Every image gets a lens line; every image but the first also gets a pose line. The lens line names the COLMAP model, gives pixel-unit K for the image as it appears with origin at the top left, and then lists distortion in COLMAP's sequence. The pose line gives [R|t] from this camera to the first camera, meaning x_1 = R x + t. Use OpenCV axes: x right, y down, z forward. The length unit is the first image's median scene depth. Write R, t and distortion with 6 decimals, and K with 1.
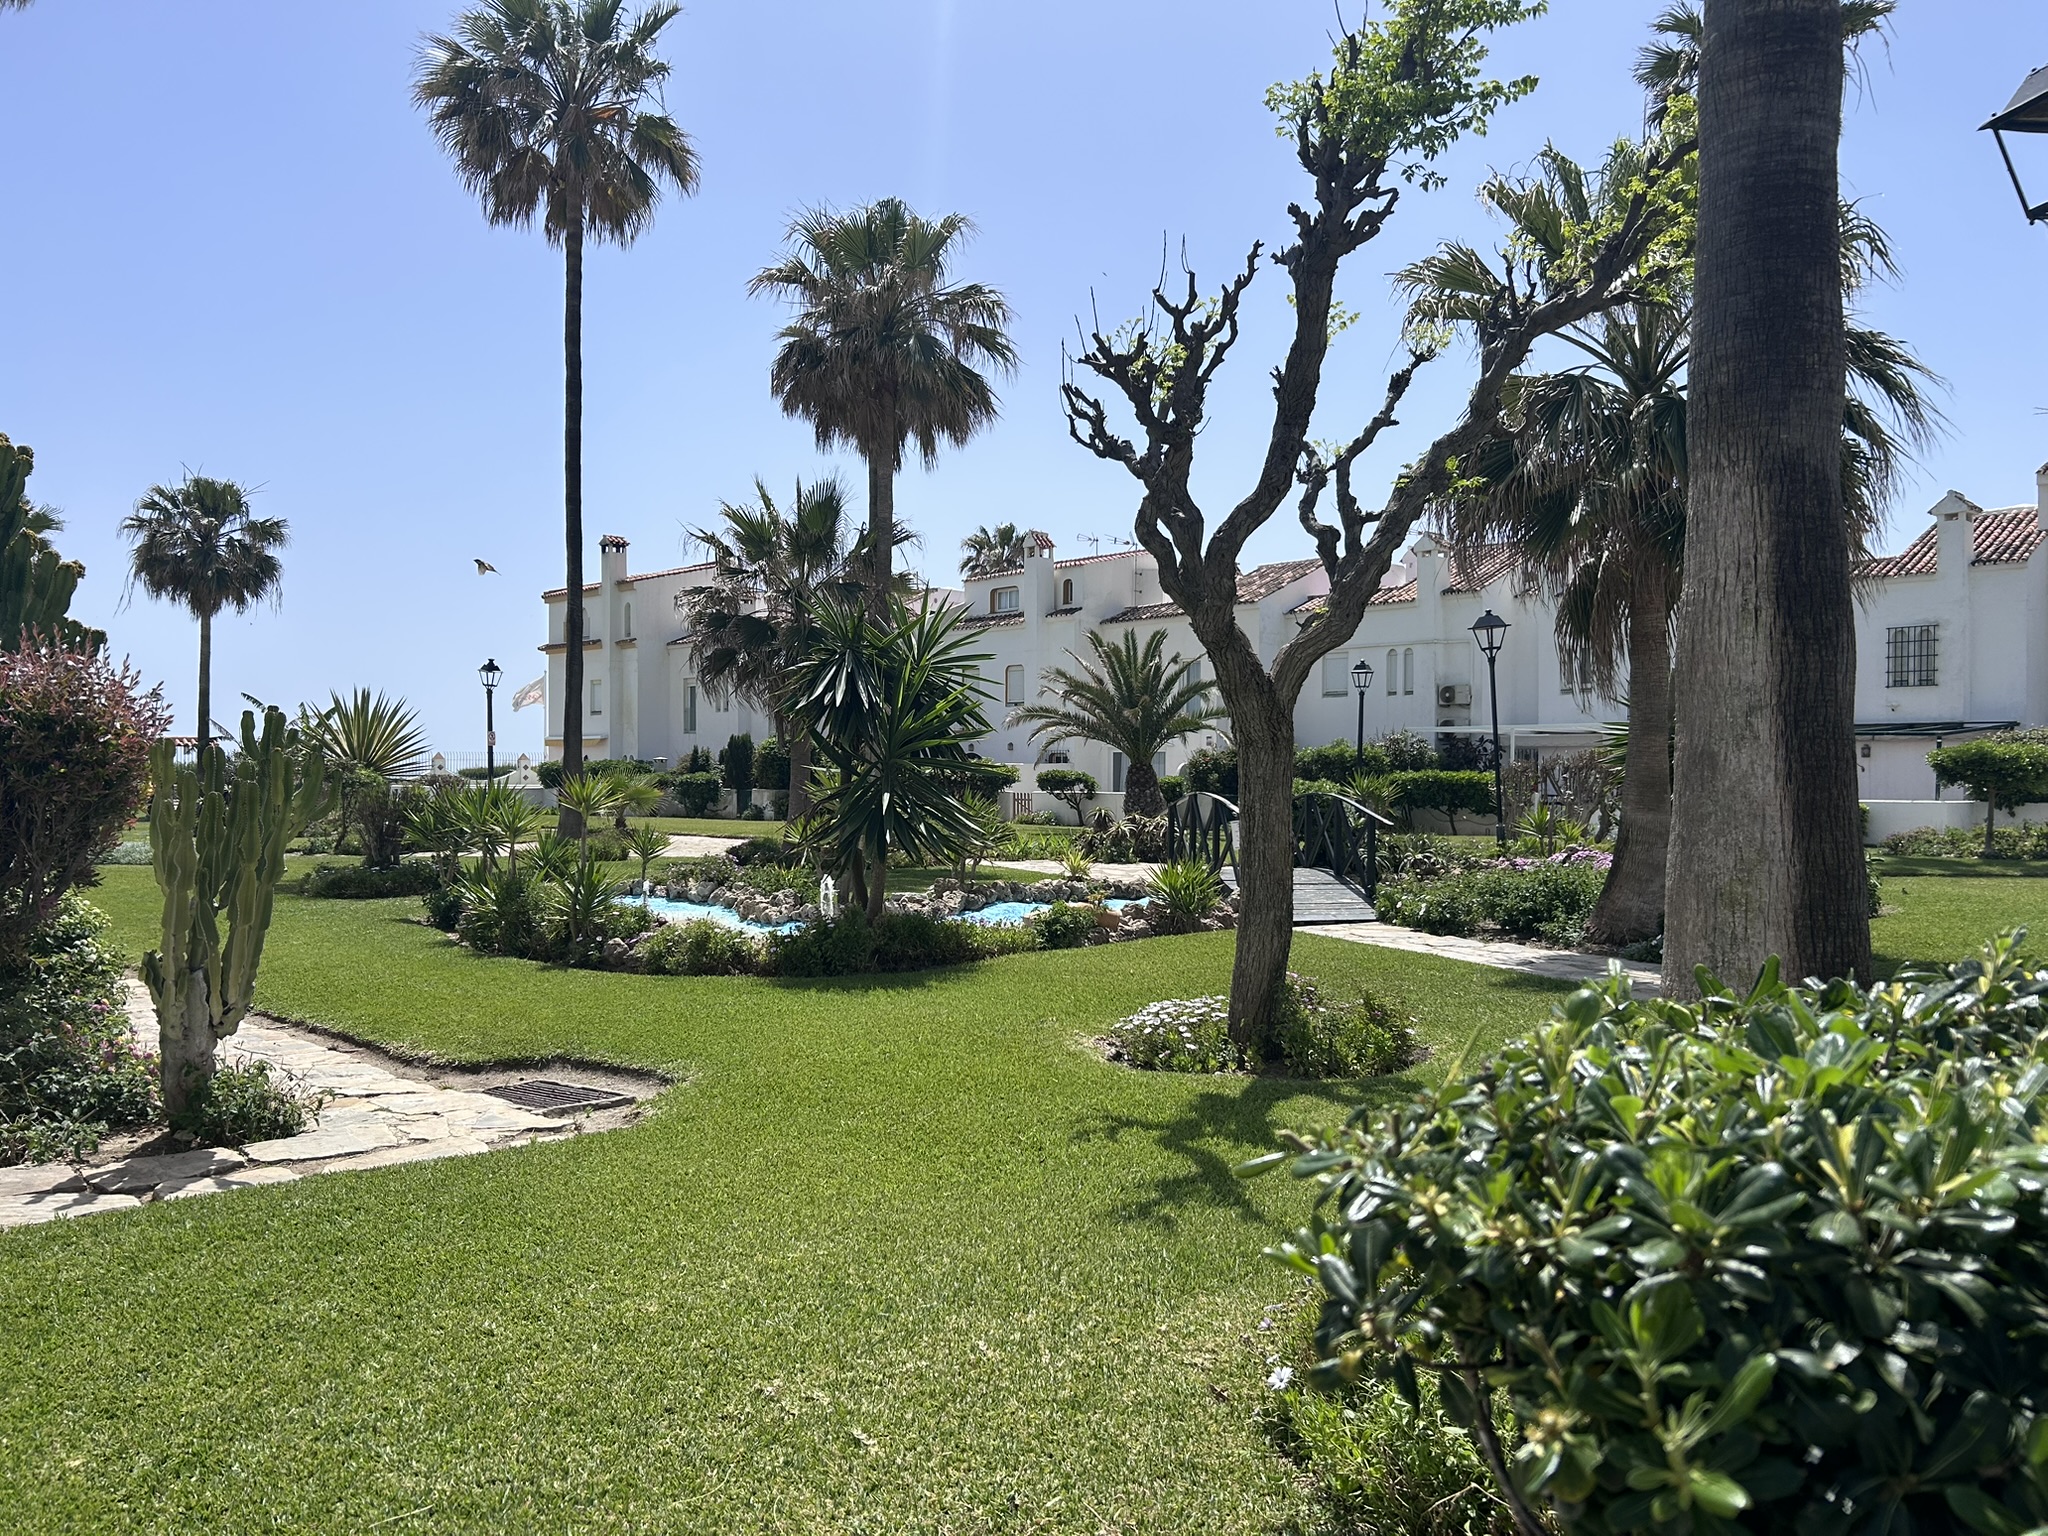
lens RADIAL K [[1555.2, 0, 1040.0], [0, 1555.2, 769.6], [0, 0, 1]] dist [0.031314, -0.009915]
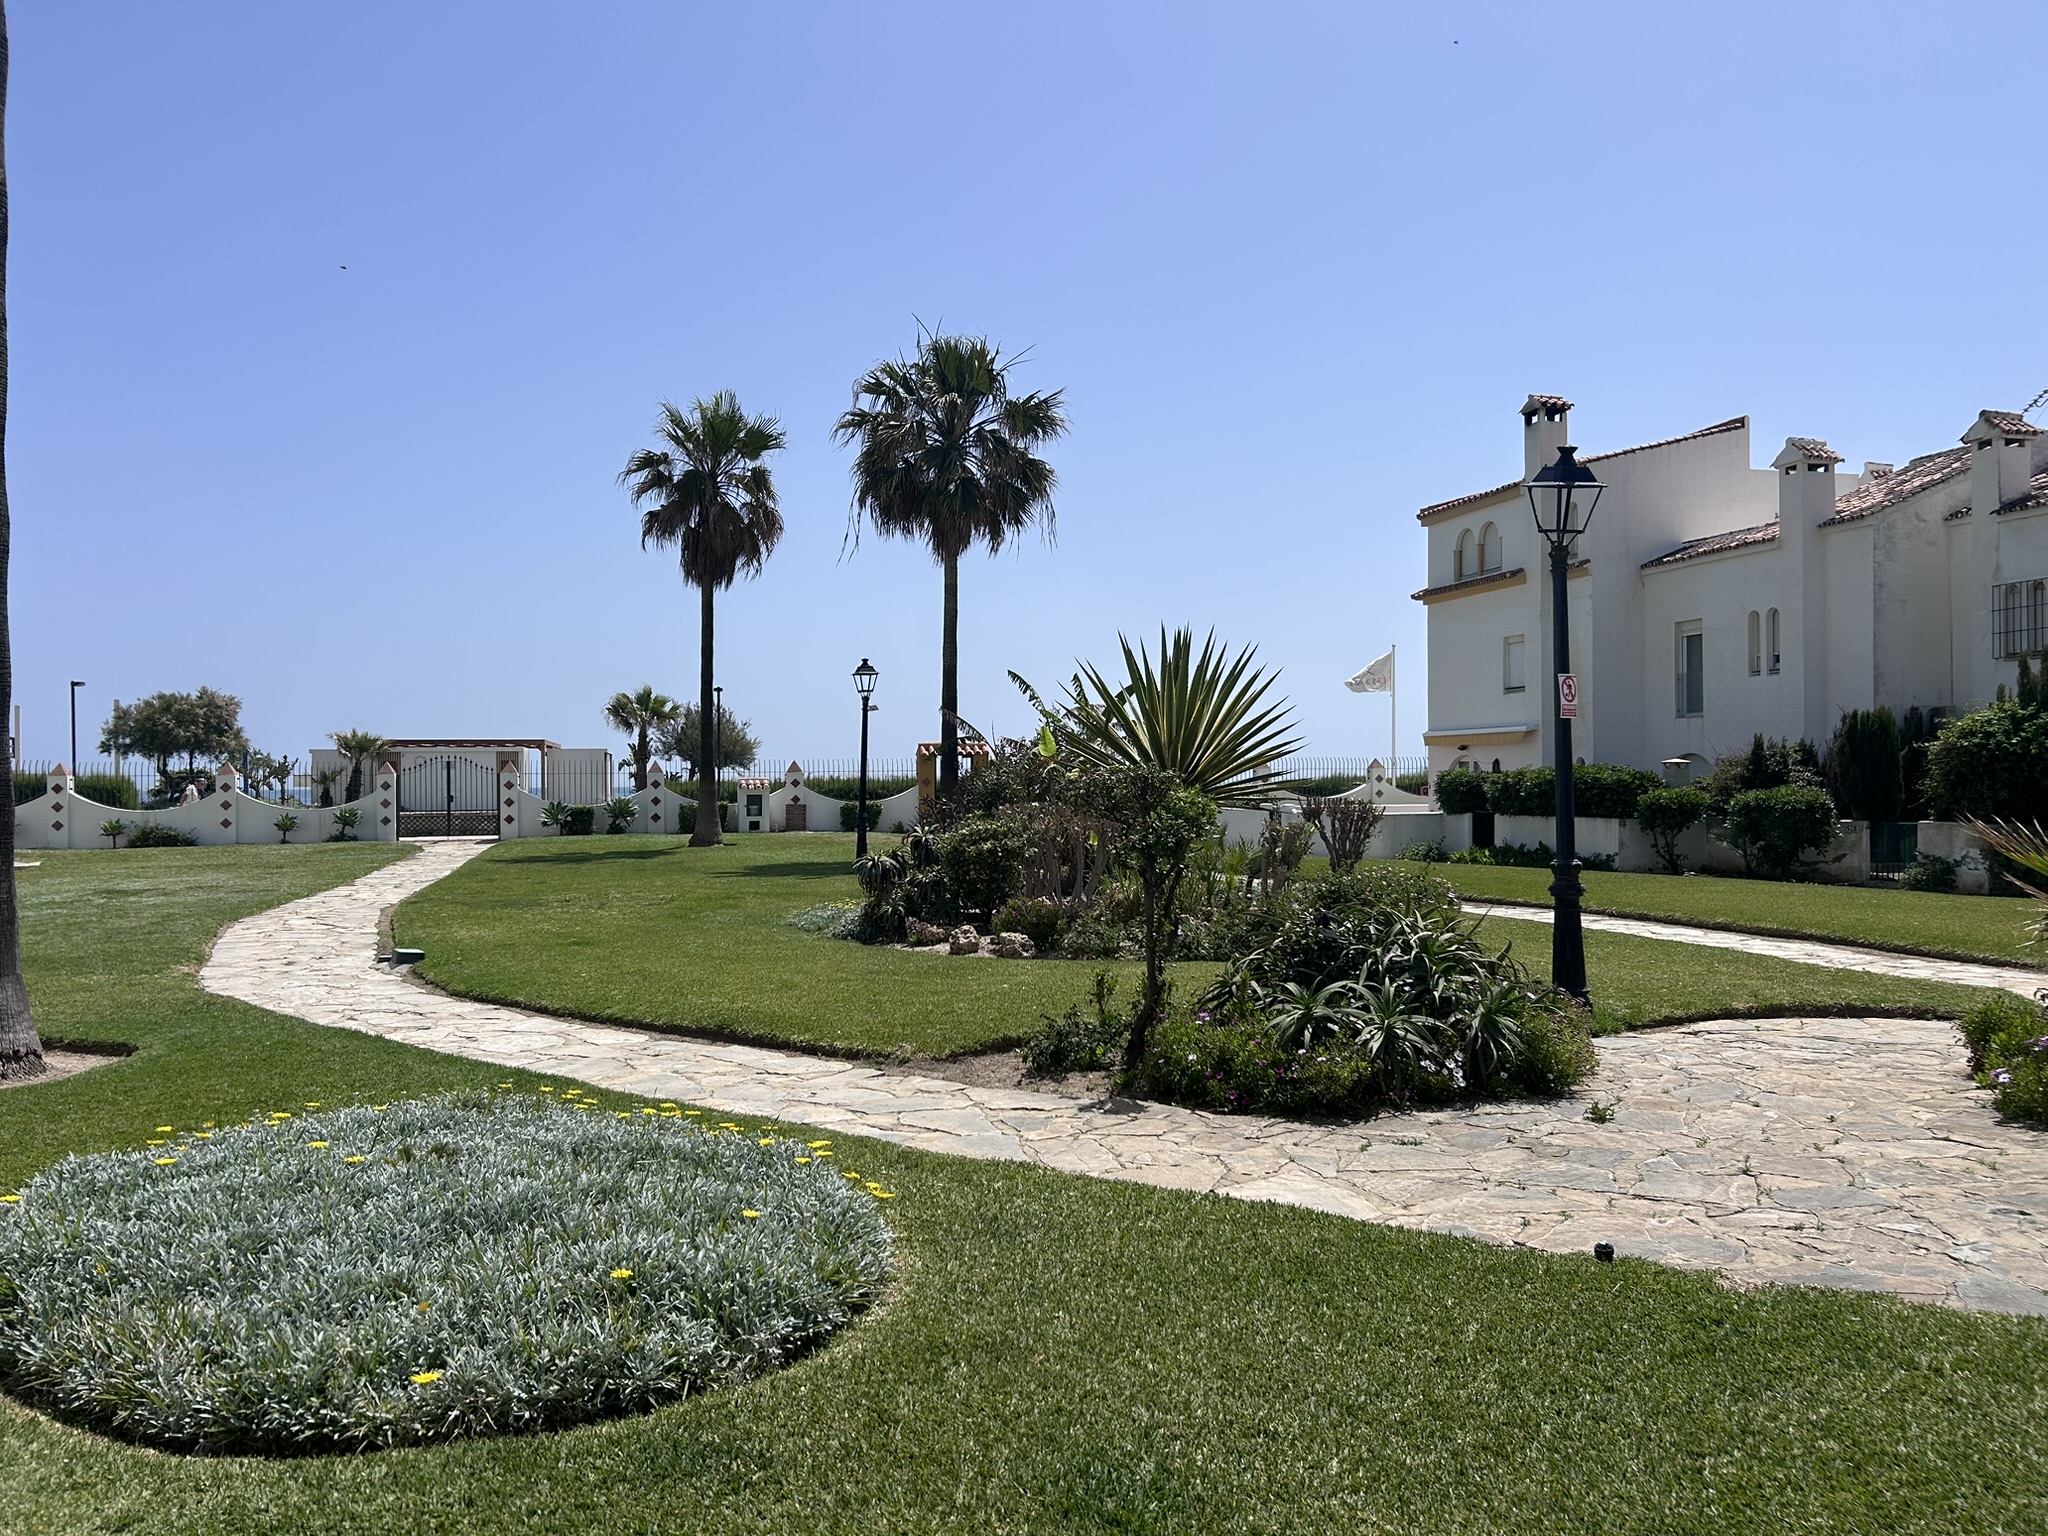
lens RADIAL K [[1555.2, 0, 1025.1], [0, 1555.2, 766.7], [0, 0, 1]] dist [0.031314, -0.009915]
pose [[0.881306, -0.013231, -0.472360, -0.224427], [0.009675, 0.999904, -0.009957, -0.002492], [0.472446, 0.004205, 0.881349, 0.500893]]
